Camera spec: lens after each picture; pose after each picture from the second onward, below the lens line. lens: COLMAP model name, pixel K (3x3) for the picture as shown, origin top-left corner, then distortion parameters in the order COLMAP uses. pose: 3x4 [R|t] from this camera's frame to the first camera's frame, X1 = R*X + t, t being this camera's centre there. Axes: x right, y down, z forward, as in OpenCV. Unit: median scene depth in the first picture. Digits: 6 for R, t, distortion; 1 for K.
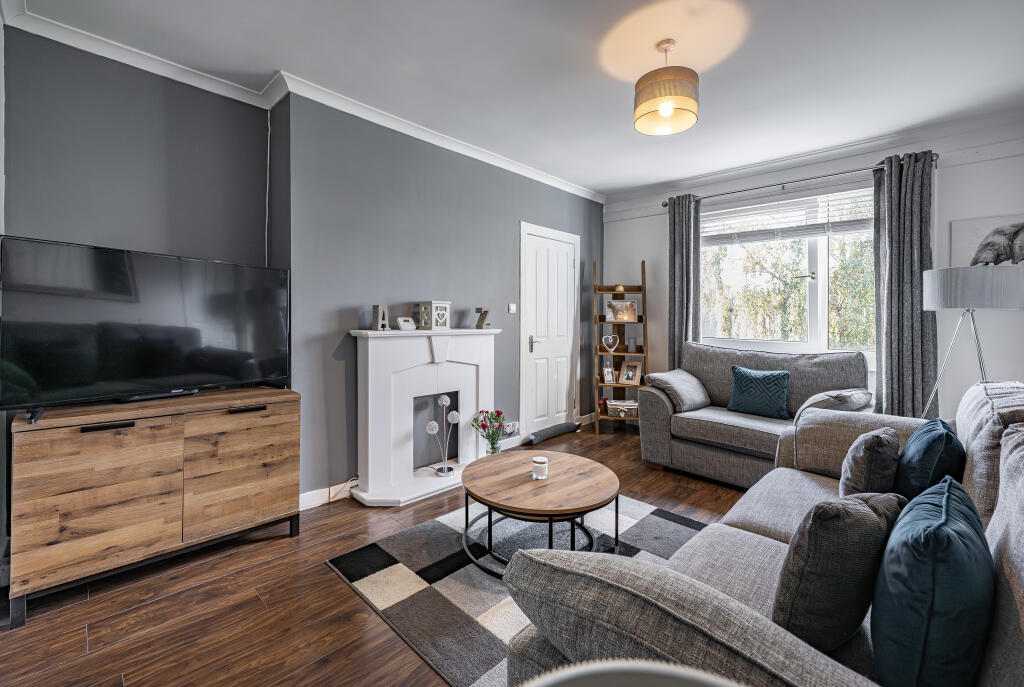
lens RADIAL K [[422.0, 0, 509.0], [0, 422.0, 339.4], [0, 0, 1]] dist [0.000505, -0.000080]
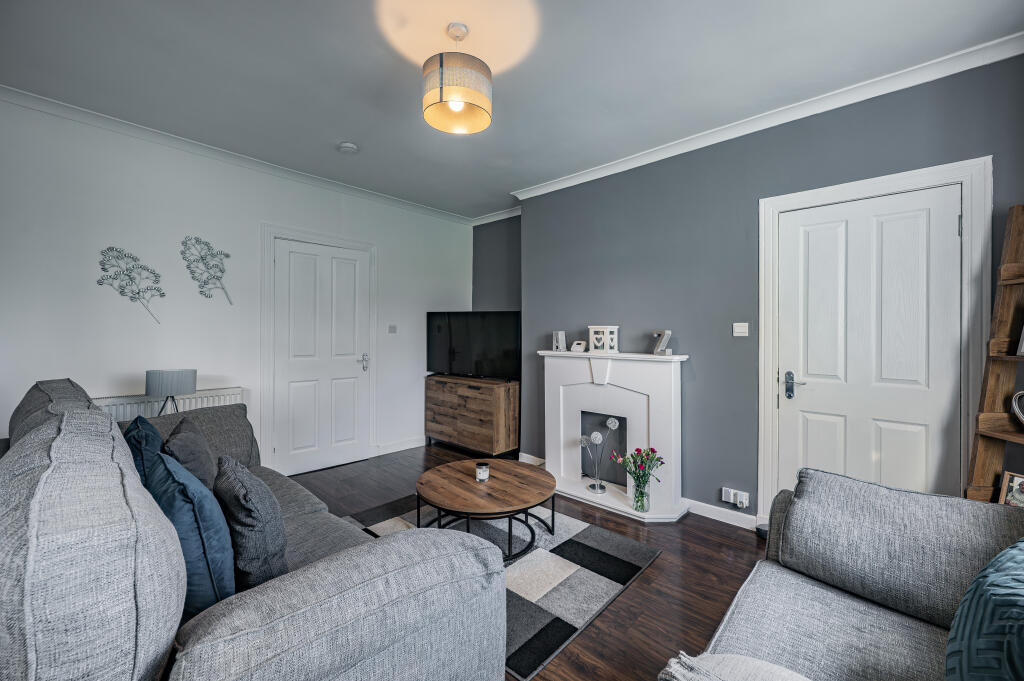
lens RADIAL K [[414.6, 0, 510.4], [0, 414.6, 343.3], [0, 0, 1]] dist [0.001654, 0.000205]
pose [[0.030179, 0.008559, -0.999508, 0.807250], [-0.059664, 0.998196, 0.006747, -0.037435], [0.997762, 0.059431, 0.030636, 0.689648]]
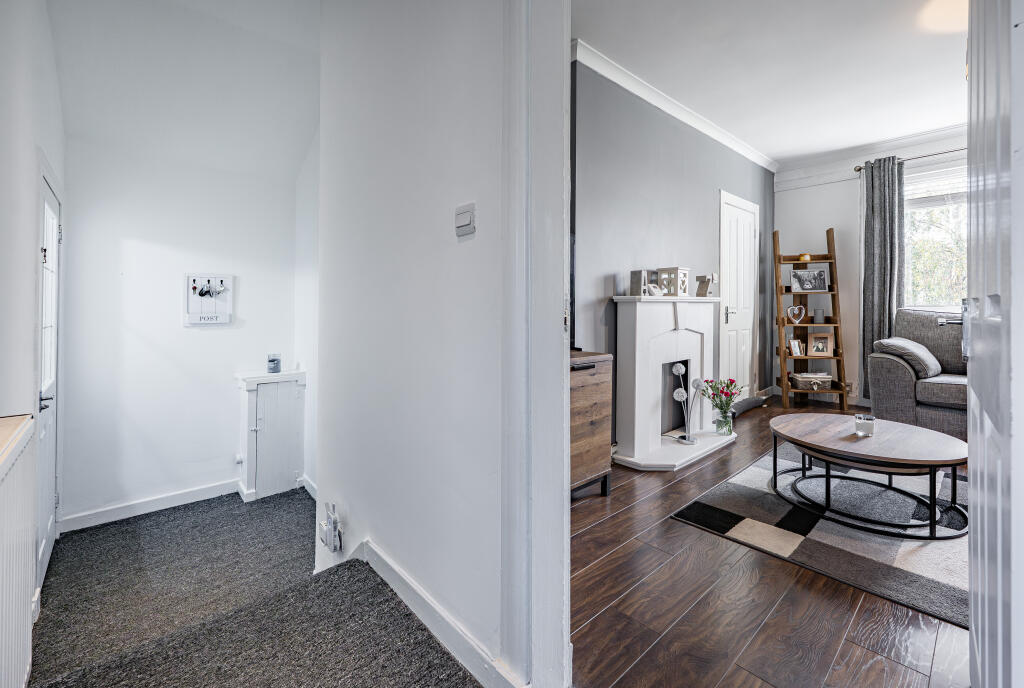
lens RADIAL K [[433.4, 0, 524.6], [0, 433.4, 325.5], [0, 0, 1]] dist [-0.000471, -0.000077]
pose [[0.998450, -0.018800, -0.052386, -0.445855], [0.018152, 0.999753, -0.012823, 0.048291], [0.052614, 0.011852, 0.998545, -0.035168]]
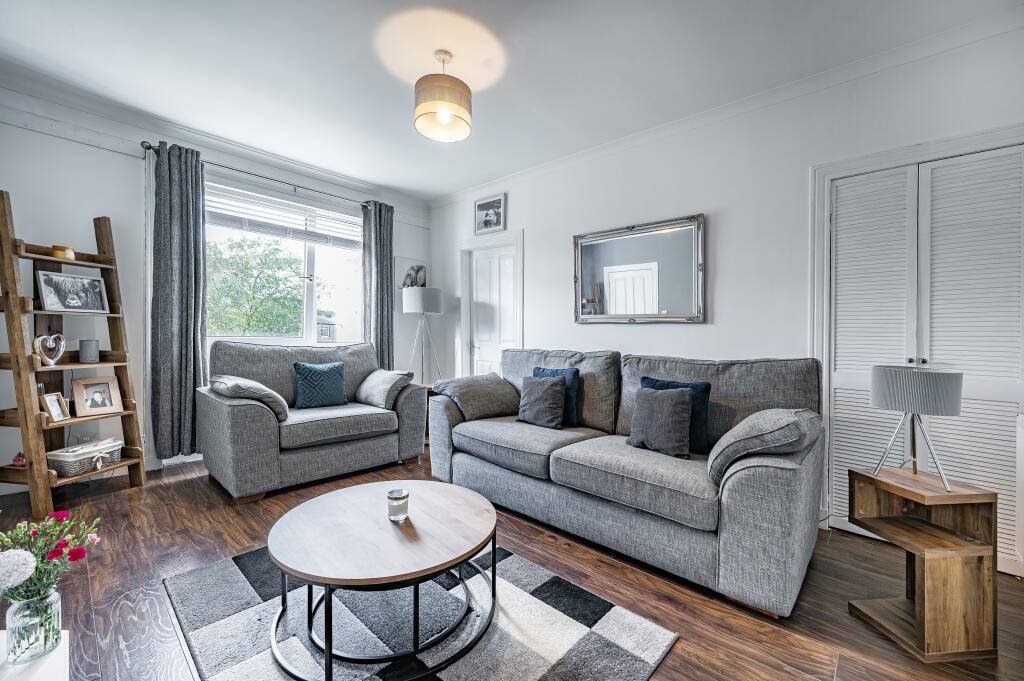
lens RADIAL K [[414.6, 0, 510.4], [0, 414.6, 343.3], [0, 0, 1]] dist [0.001654, 0.000205]
pose [[-0.029461, -0.033904, 0.998991, -0.441332], [0.030464, 0.998930, 0.034800, 0.001016], [-0.999102, 0.031459, -0.028397, 0.550885]]
